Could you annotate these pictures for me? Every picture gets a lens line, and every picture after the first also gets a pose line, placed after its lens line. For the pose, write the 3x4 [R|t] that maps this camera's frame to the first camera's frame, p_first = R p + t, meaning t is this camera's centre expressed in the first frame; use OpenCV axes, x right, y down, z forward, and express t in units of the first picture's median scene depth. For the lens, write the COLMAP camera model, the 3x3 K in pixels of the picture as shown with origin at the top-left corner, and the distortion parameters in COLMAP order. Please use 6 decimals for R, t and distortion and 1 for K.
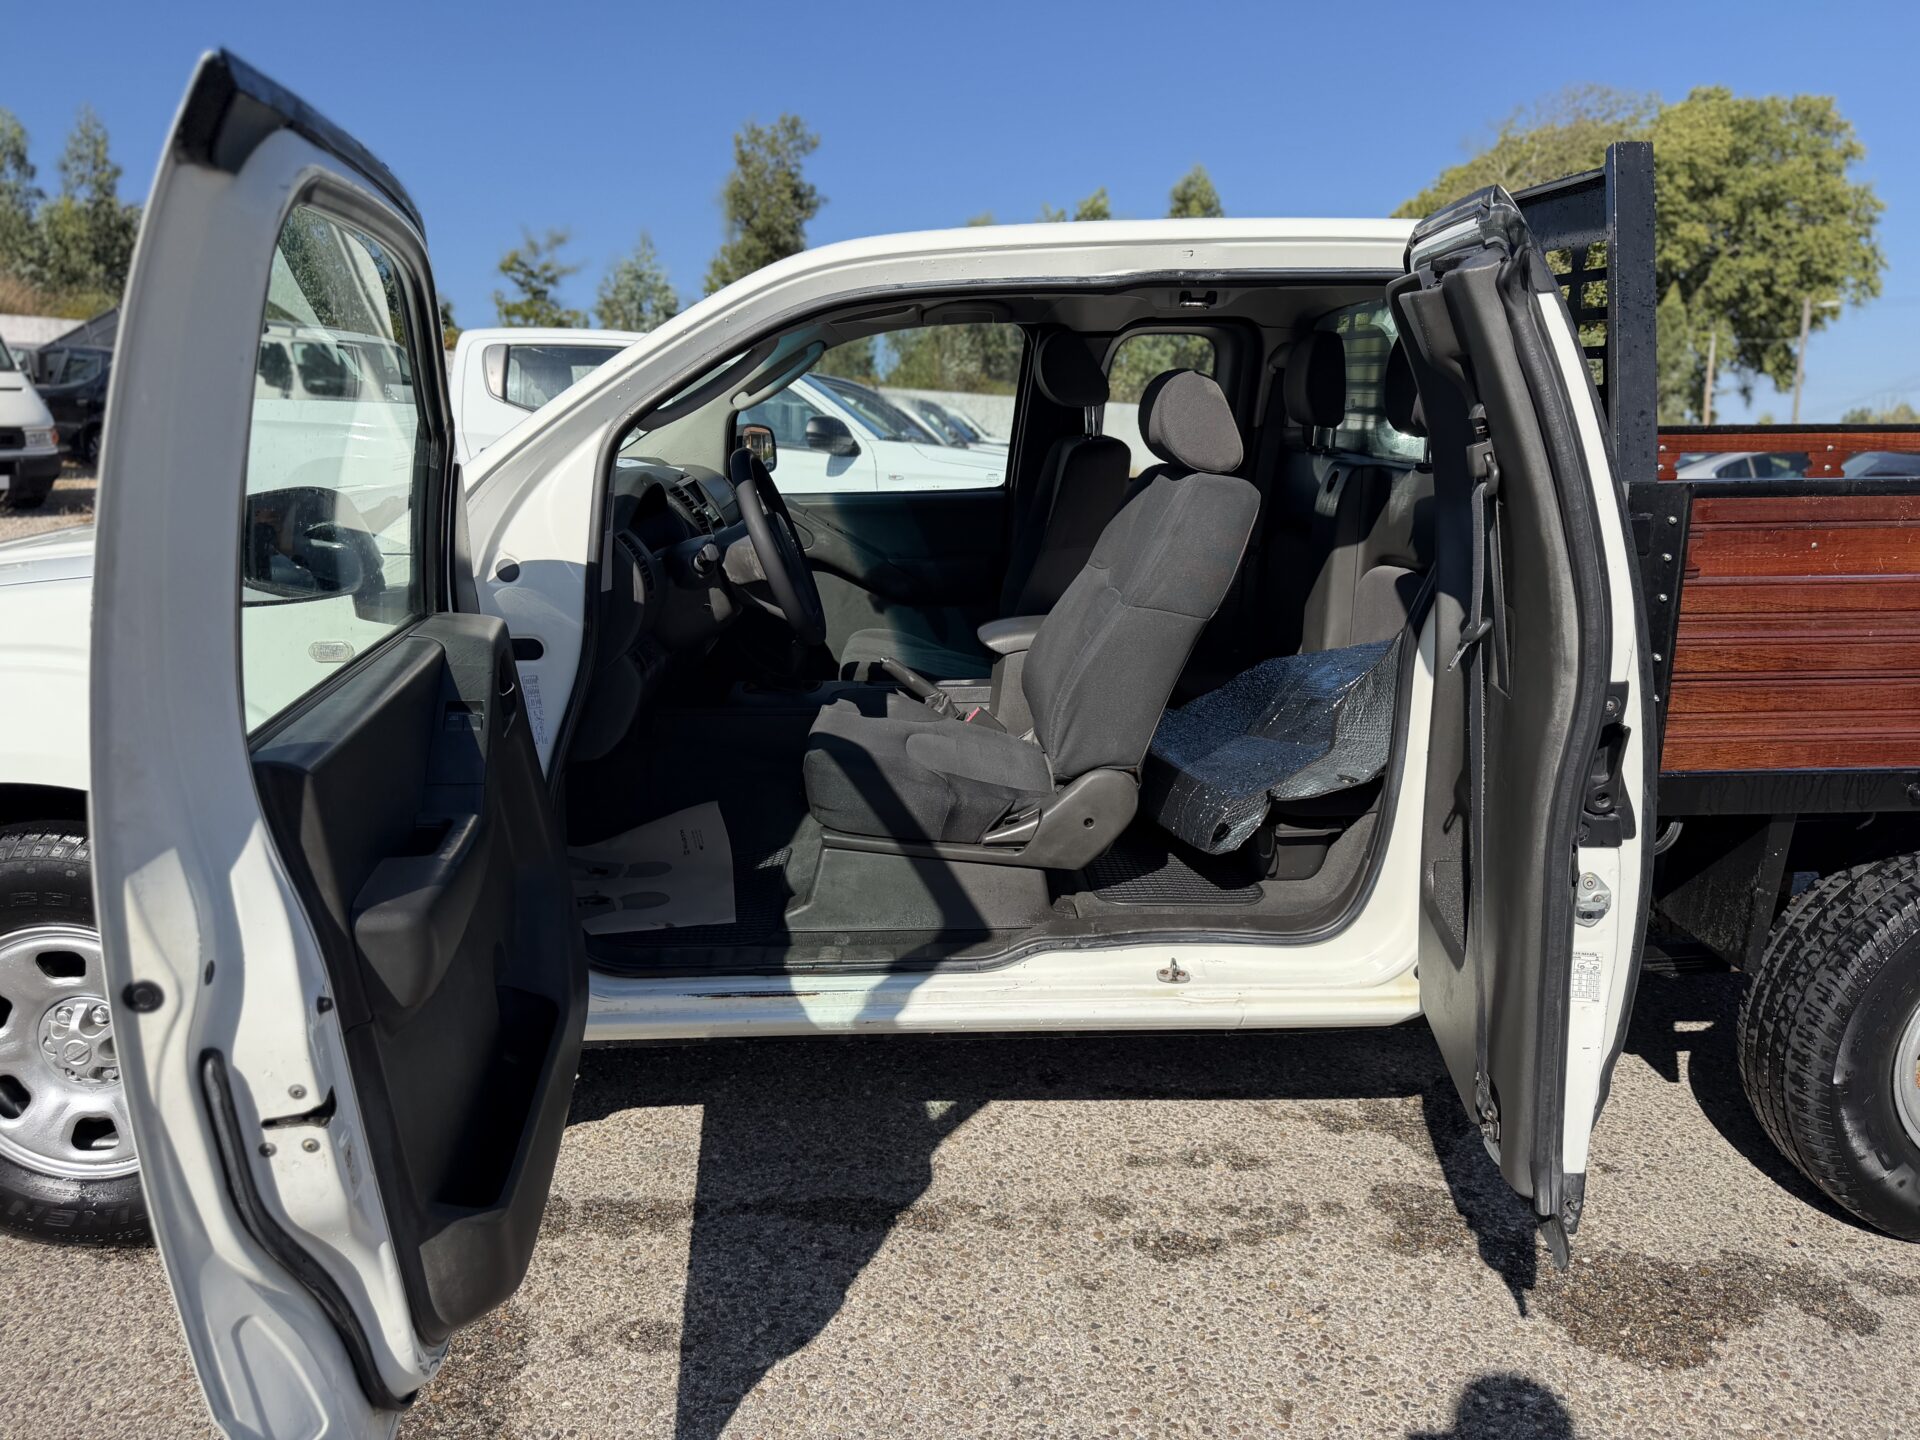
lens RADIAL K [[1379.2, 0, 960.0], [0, 1379.2, 720.0], [0, 0, 1]] dist [0.003078, -0.001952]
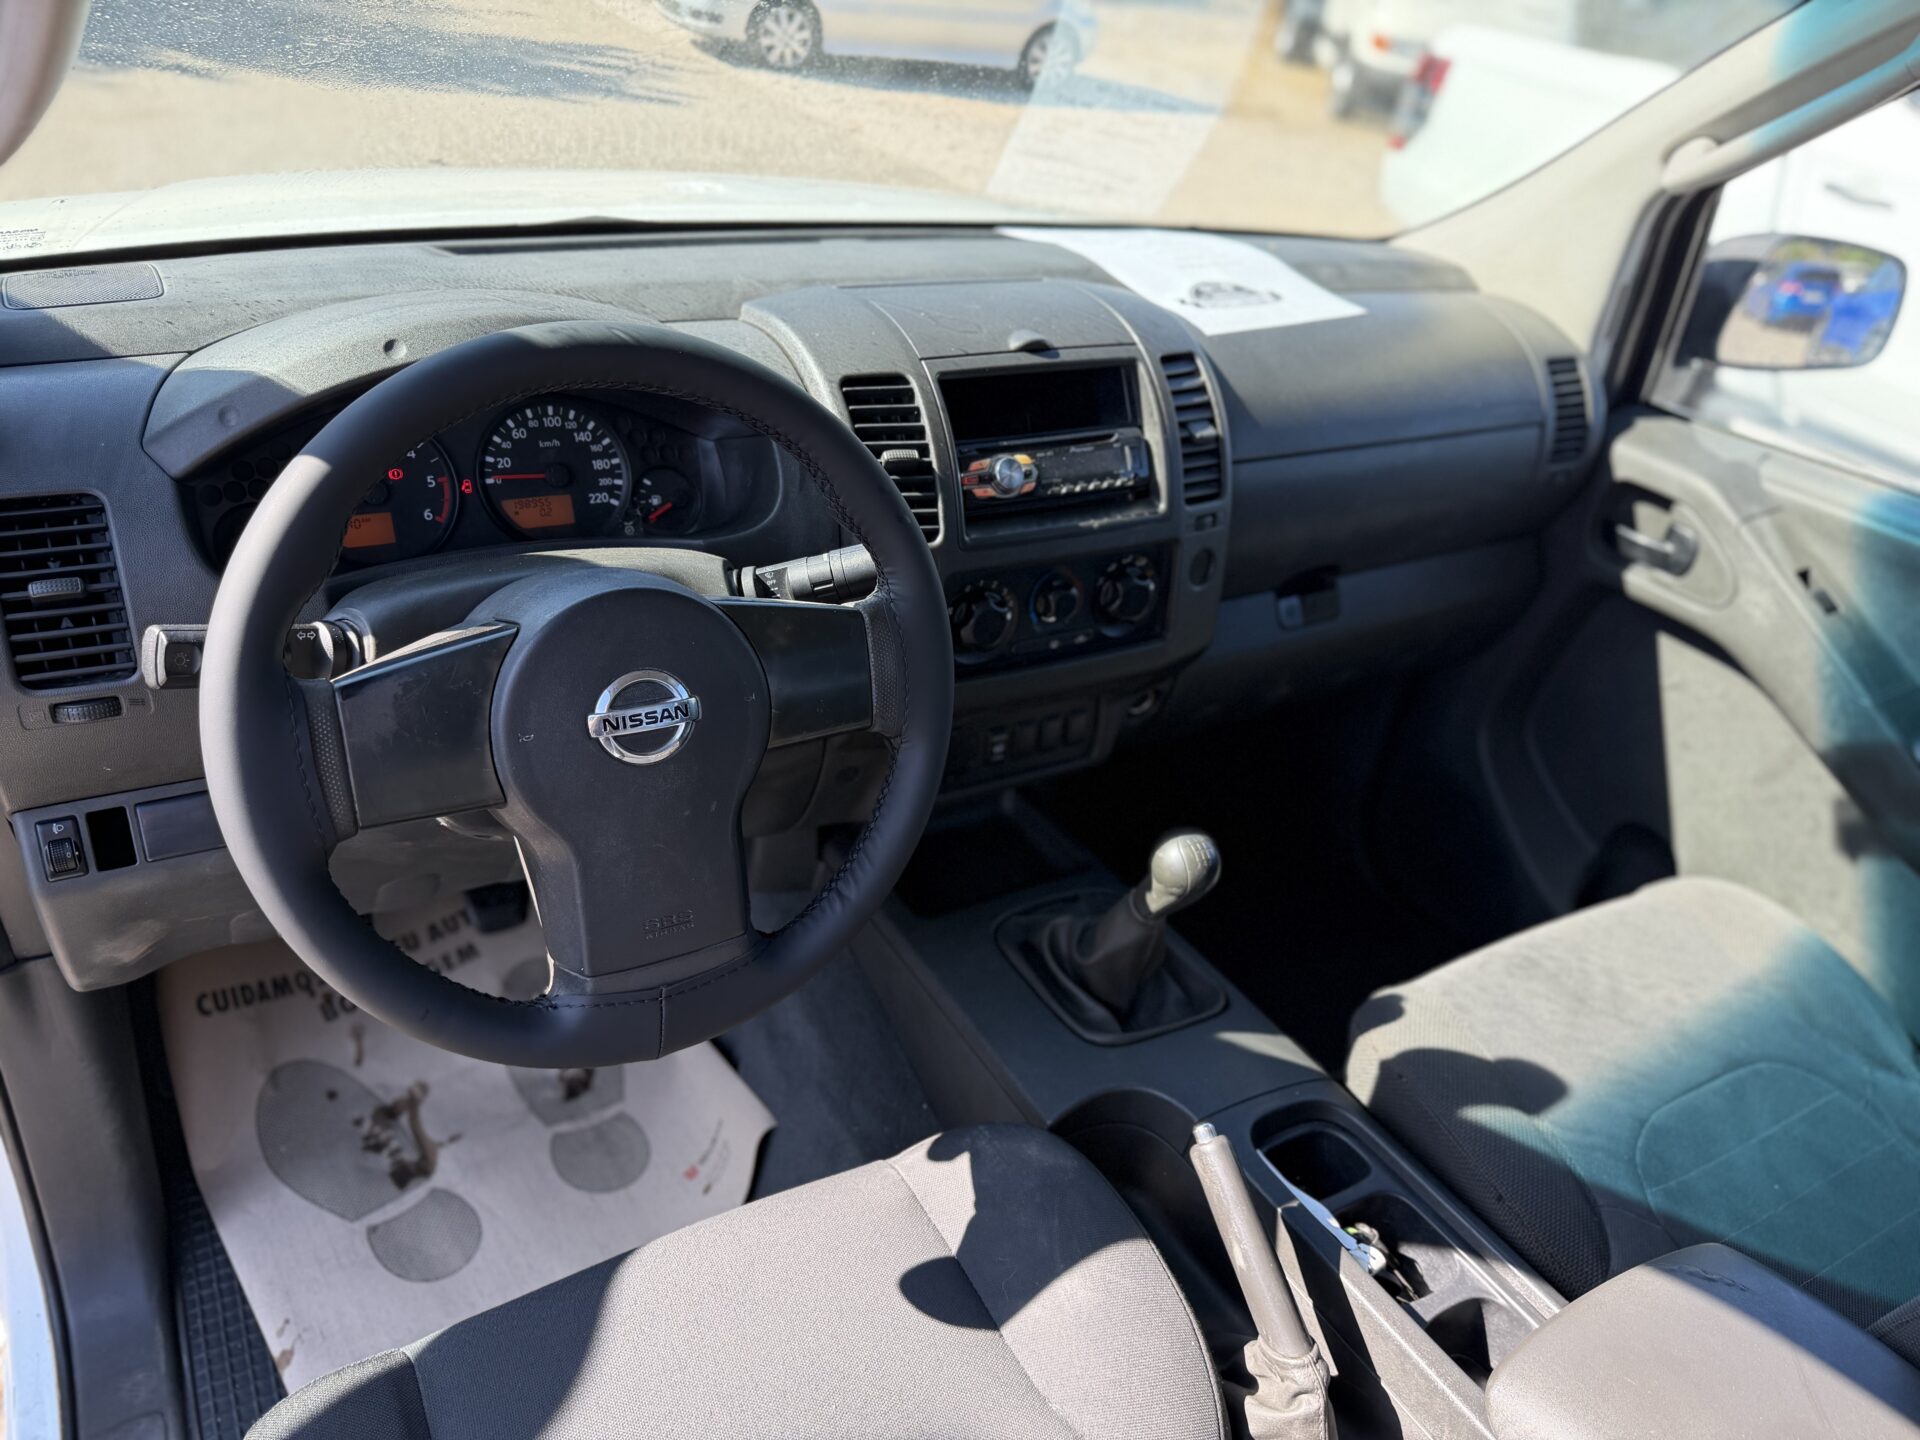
lens RADIAL K [[1335.7, 0, 964.0], [0, 1335.7, 686.1], [0, 0, 1]] dist [0.105192, -0.177419]
pose [[0.468250, 0.472486, -0.746658, 0.095086], [-0.304009, 0.879580, 0.365947, -0.227336], [0.829651, 0.055636, 0.555504, 0.820784]]
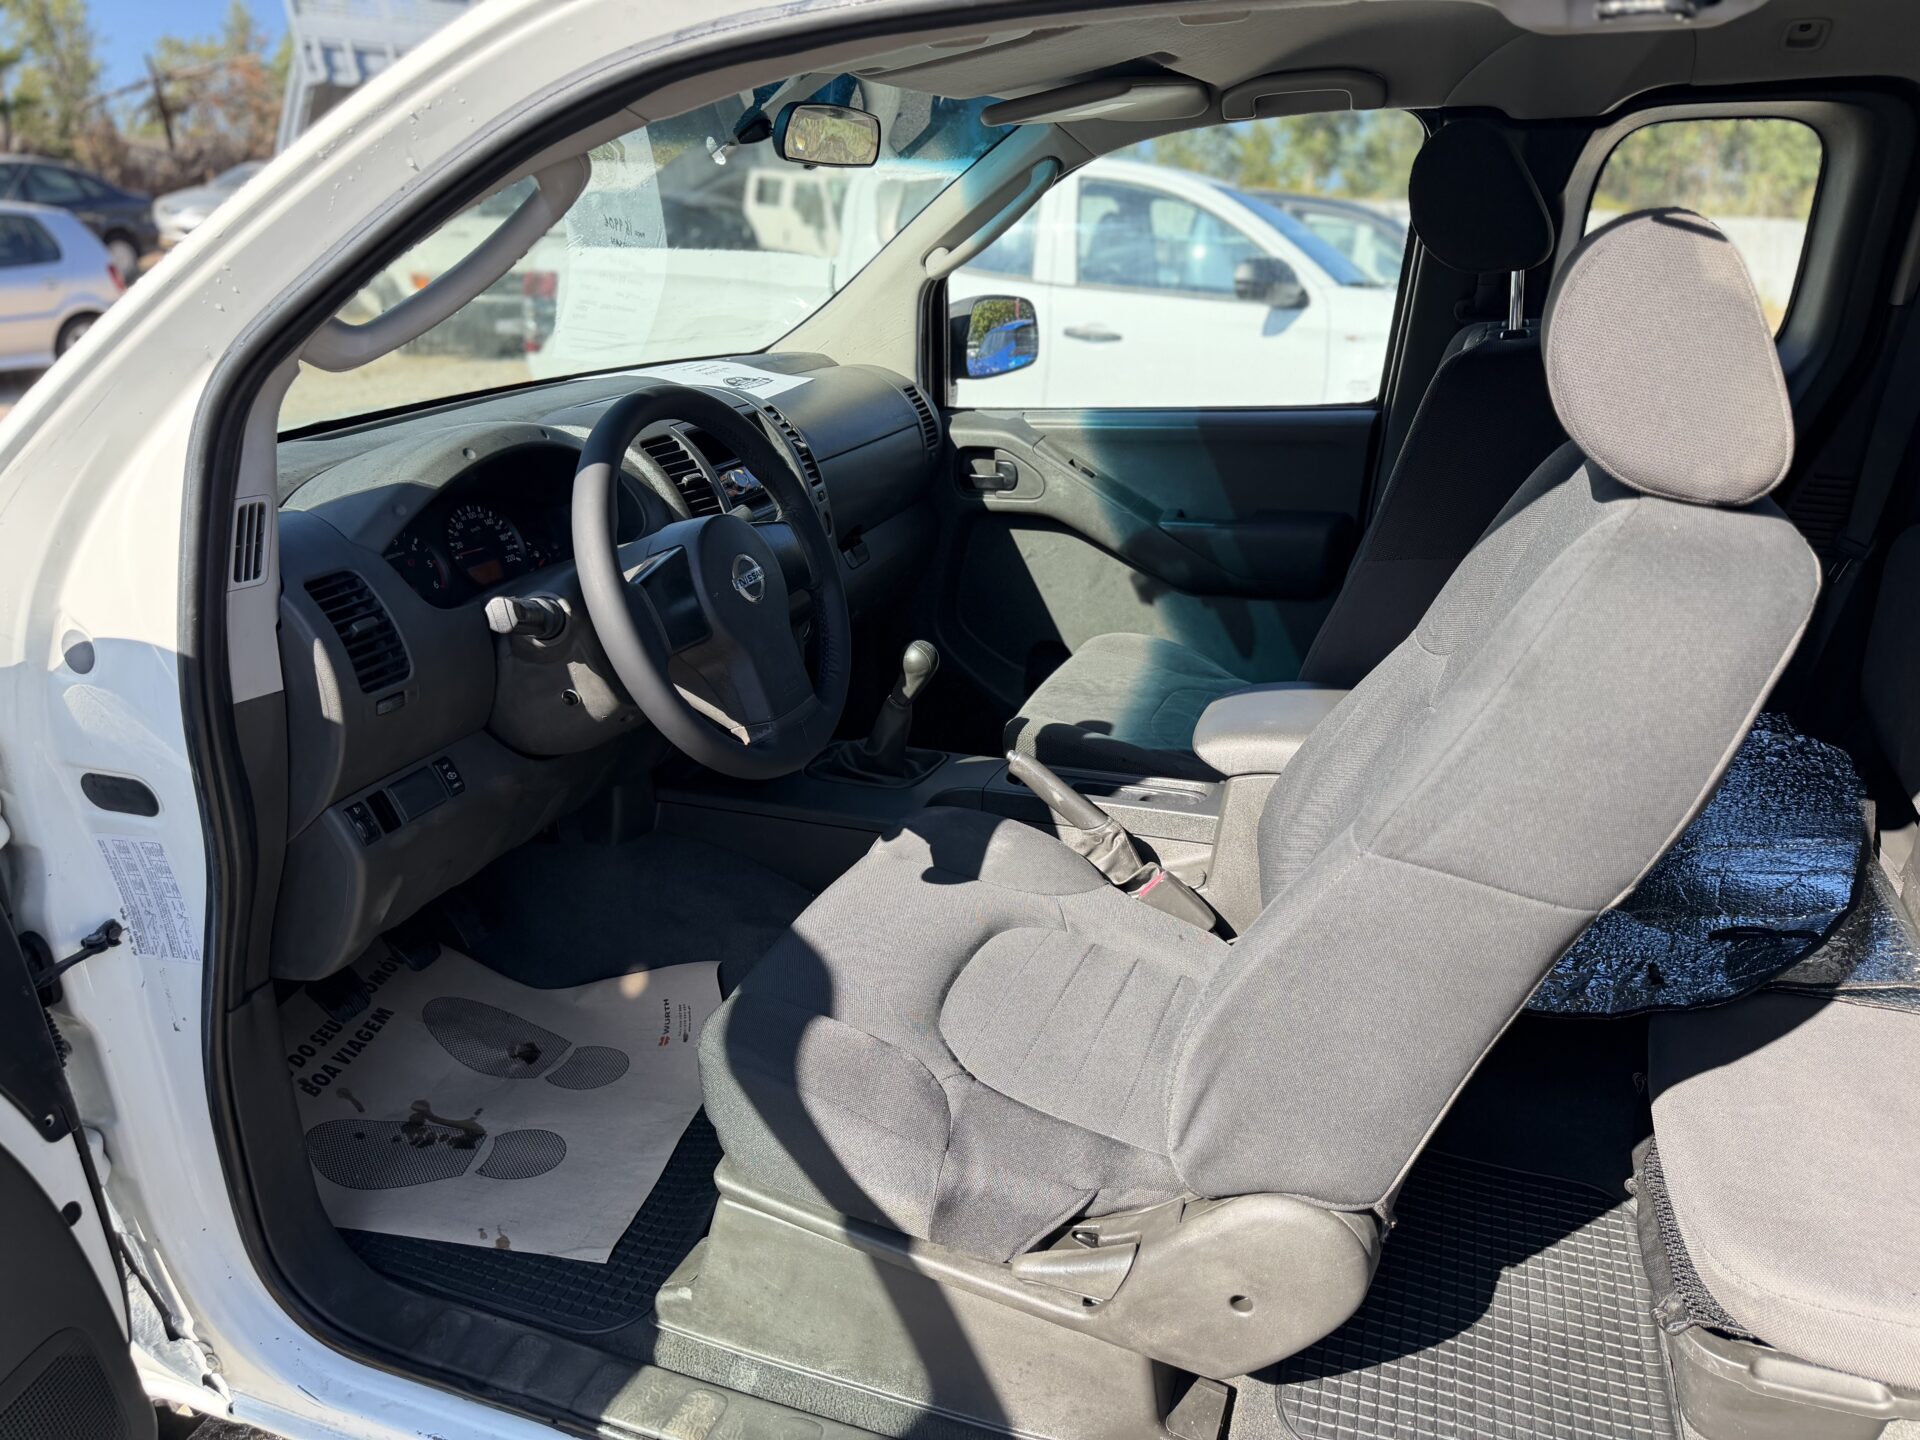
lens RADIAL K [[1348.0, 0, 960.0], [0, 1348.0, 720.0], [0, 0, 1]] dist [0.009658, -0.001683]
pose [[0.922318, 0.117890, -0.368011, 0.127563], [-0.070538, 0.987690, 0.139616, -0.138414], [0.379940, -0.102812, 0.919280, 0.516200]]
